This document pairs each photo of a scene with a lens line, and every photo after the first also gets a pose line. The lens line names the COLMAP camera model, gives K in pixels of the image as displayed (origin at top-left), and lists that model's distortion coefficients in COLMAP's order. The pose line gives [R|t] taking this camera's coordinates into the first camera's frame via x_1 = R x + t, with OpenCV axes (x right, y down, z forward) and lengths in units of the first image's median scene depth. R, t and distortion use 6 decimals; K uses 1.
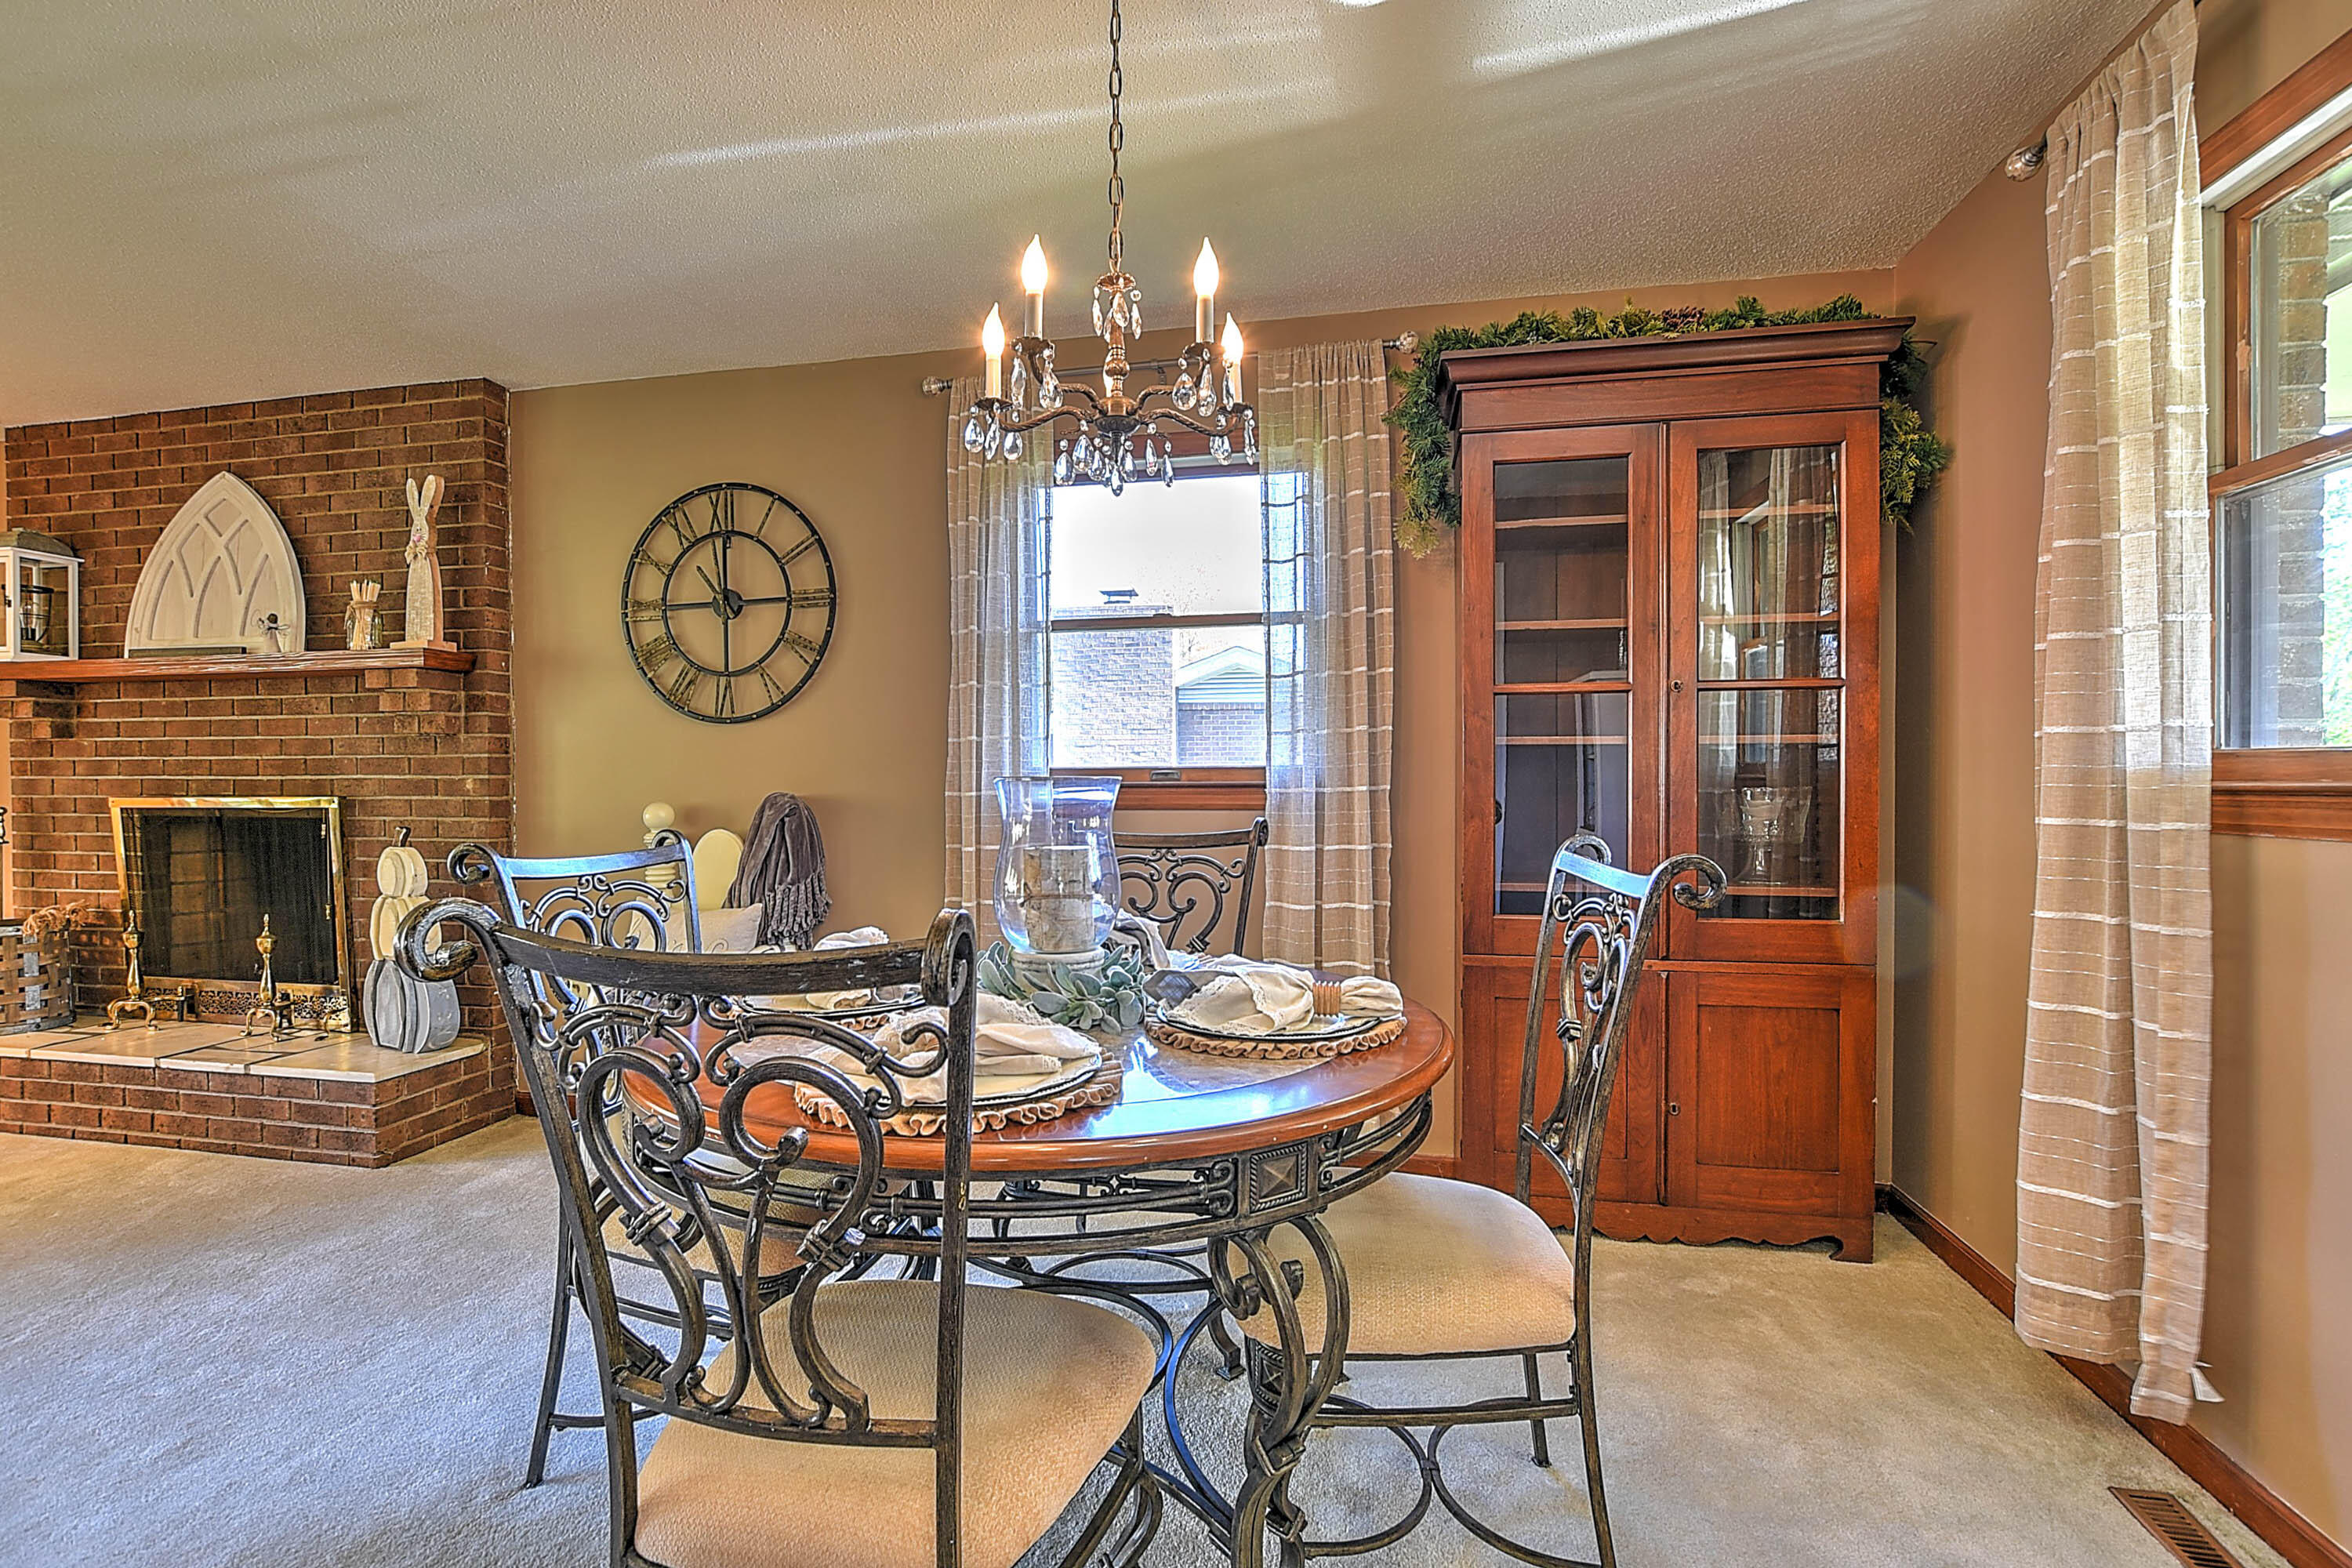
lens RADIAL K [[1083.0, 0, 1165.0], [0, 1083.0, 790.4], [0, 0, 1]] dist [-0.019184, 0.004619]
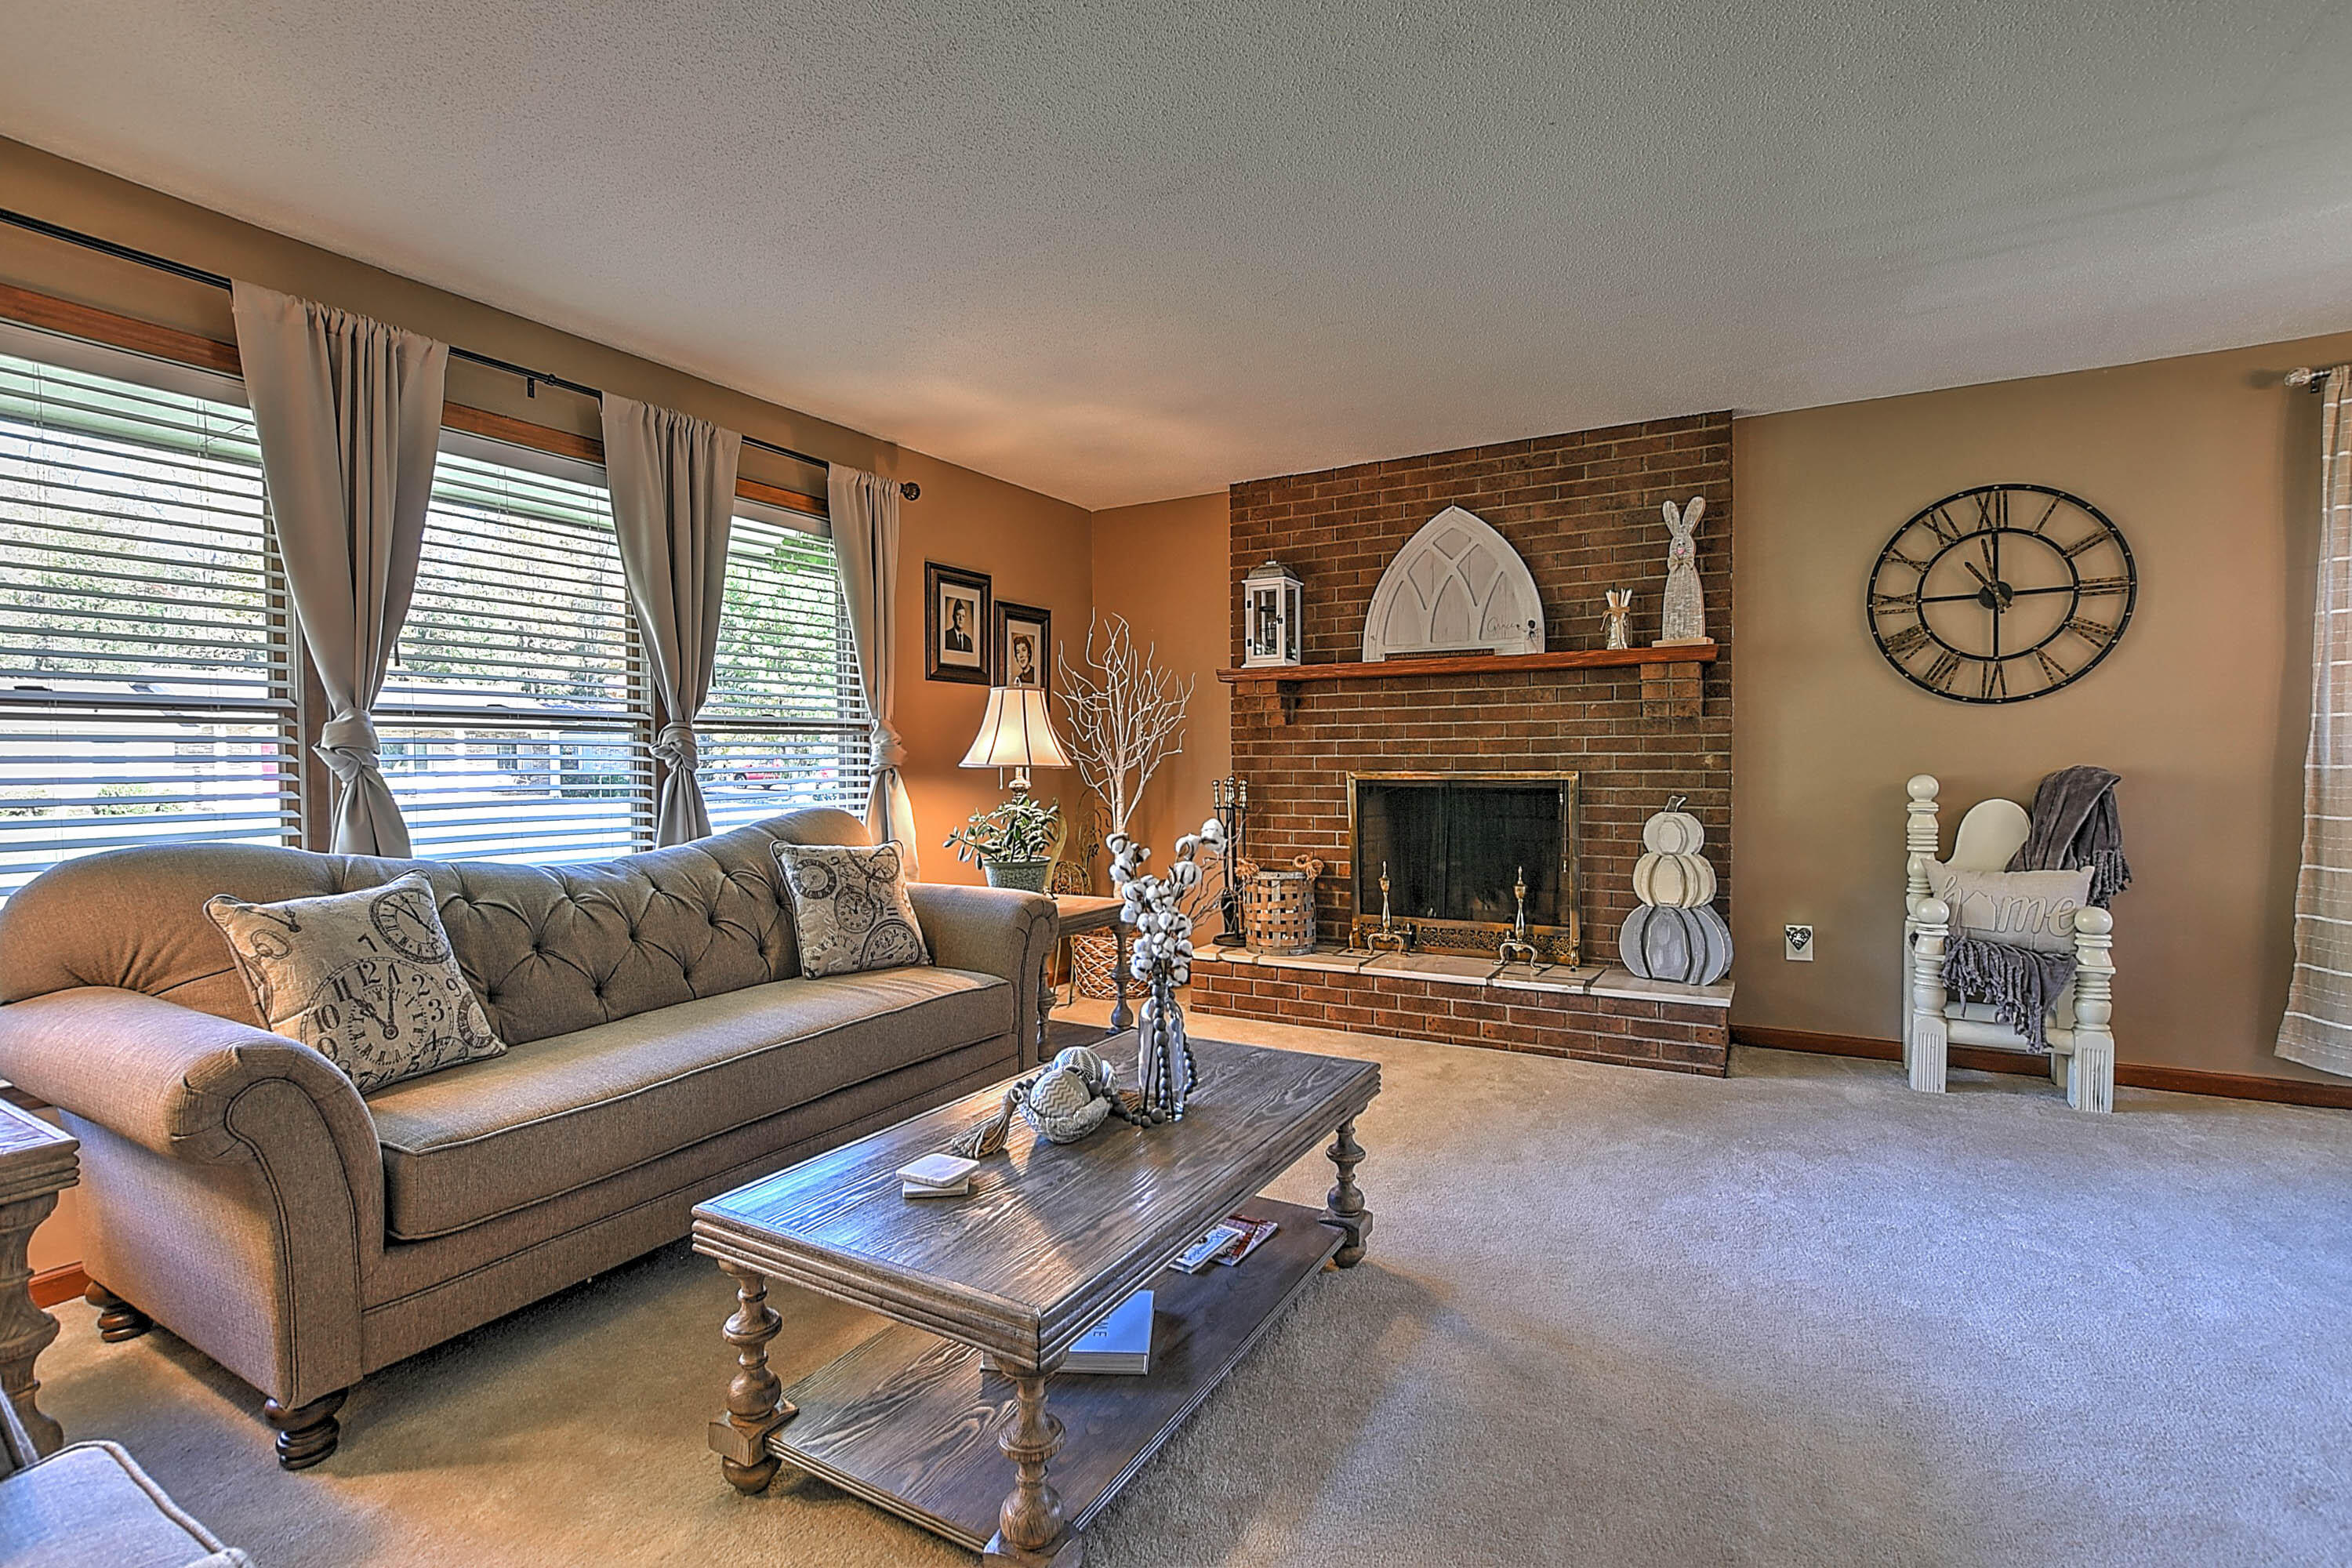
lens RADIAL K [[1083.0, 0, 1165.0], [0, 1083.0, 790.4], [0, 0, 1]] dist [-0.019184, 0.004619]
pose [[0.950457, 0.004469, -0.310825, -0.863016], [0.000945, 0.999850, 0.017265, 0.007020], [0.310855, -0.016704, 0.950310, -0.305990]]
